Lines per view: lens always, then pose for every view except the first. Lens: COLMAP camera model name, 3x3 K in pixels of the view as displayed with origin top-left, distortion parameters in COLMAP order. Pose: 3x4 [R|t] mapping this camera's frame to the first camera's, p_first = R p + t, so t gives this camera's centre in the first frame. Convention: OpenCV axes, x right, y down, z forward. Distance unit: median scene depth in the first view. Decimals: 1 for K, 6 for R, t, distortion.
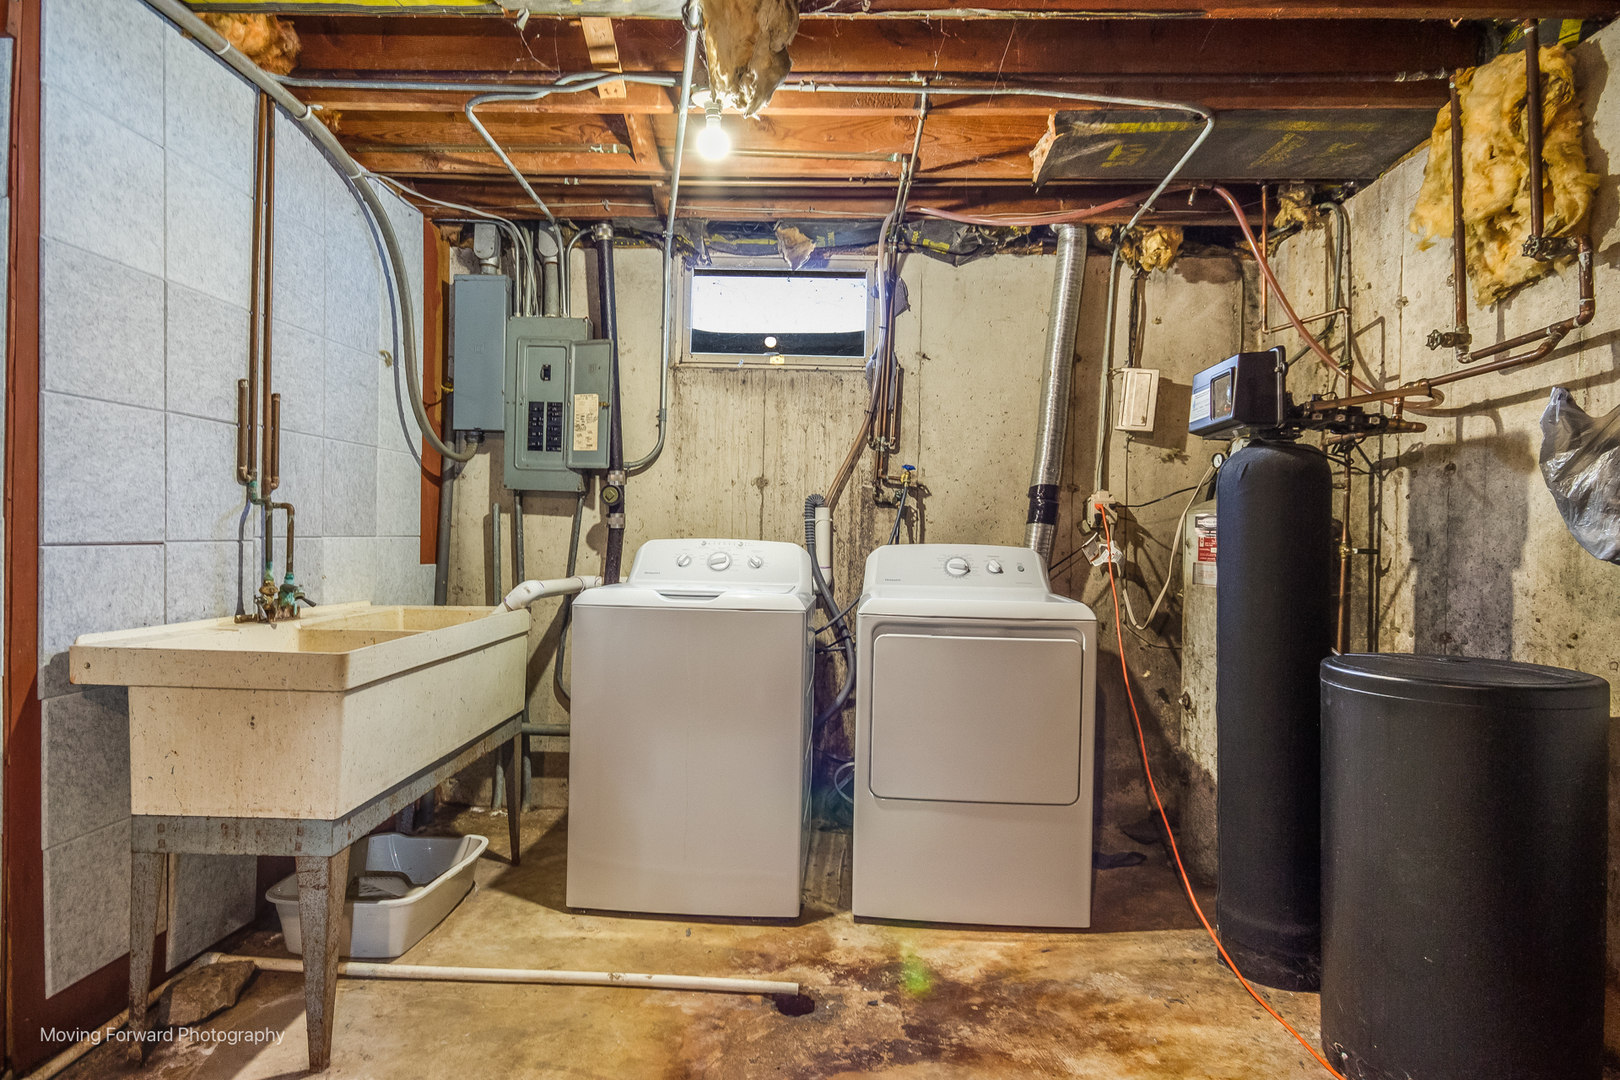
lens RADIAL K [[840.9, 0, 810.0], [0, 840.9, 540.0], [0, 0, 1]] dist [0.018960, -0.000034]
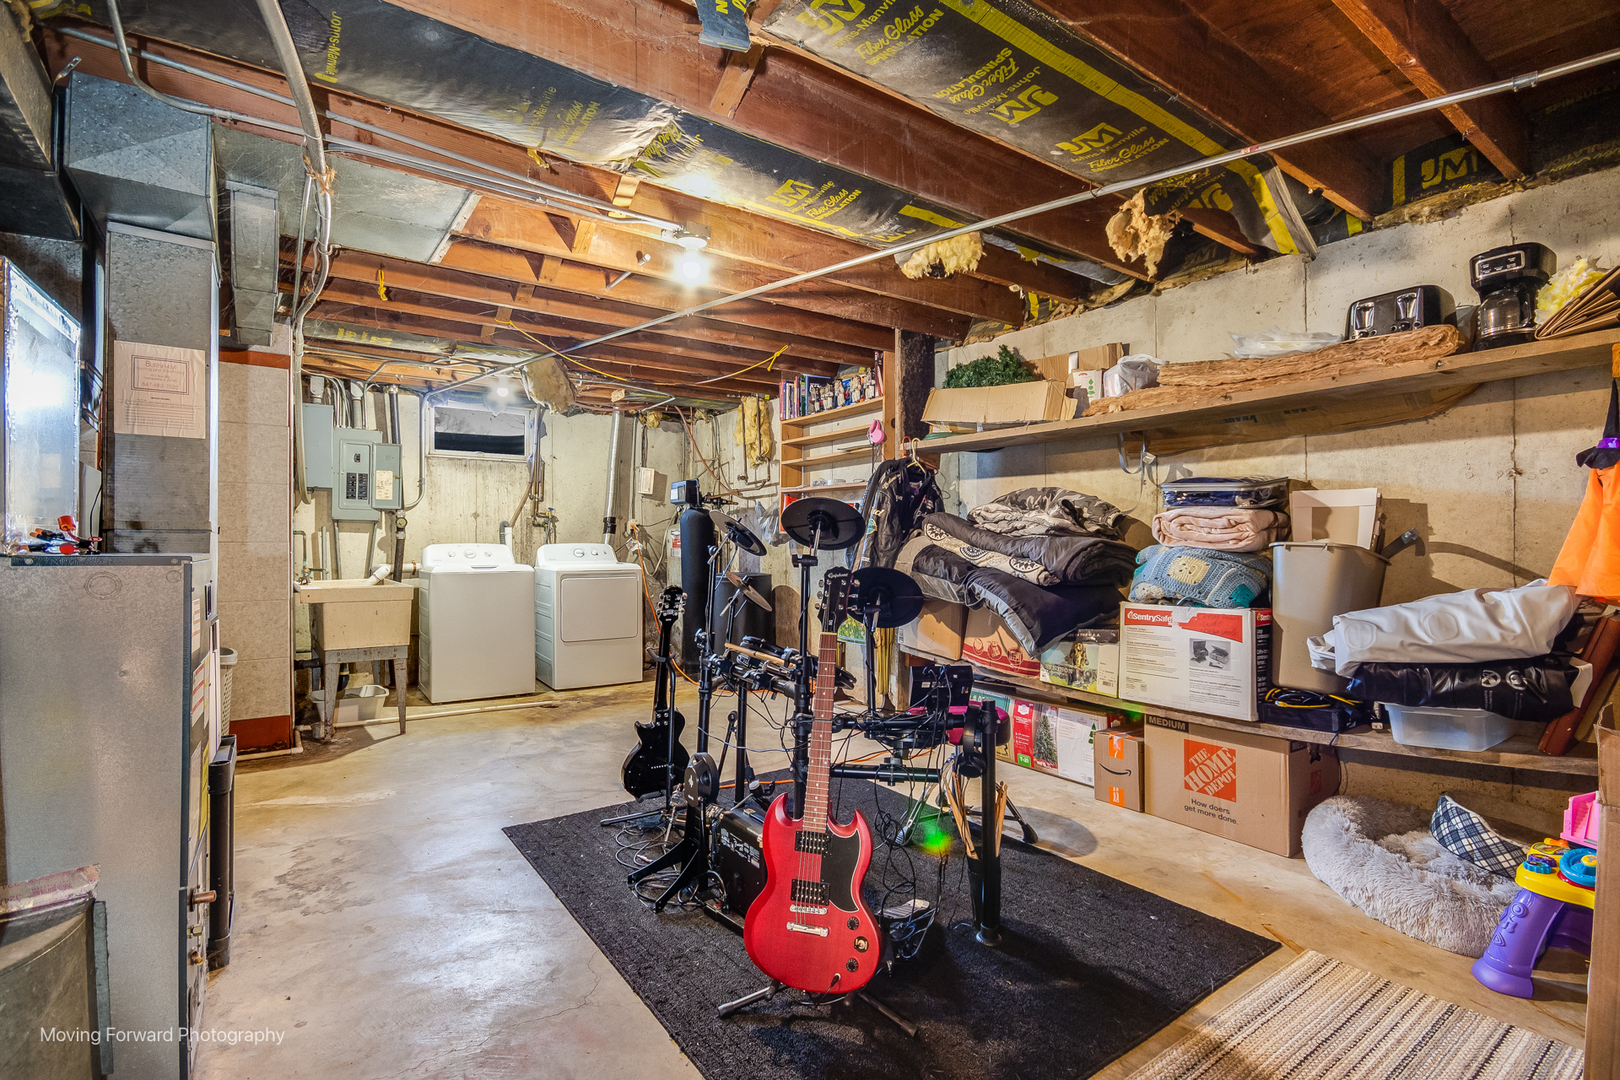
lens RADIAL K [[763.0, 0, 810.0], [0, 763.0, 540.0], [0, 0, 1]] dist [-0.001583, -0.000606]
pose [[0.798155, -0.020434, 0.602105, -0.548757], [0.015647, 0.999791, 0.013189, -0.020806], [-0.602249, -0.001106, 0.798308, -1.010010]]
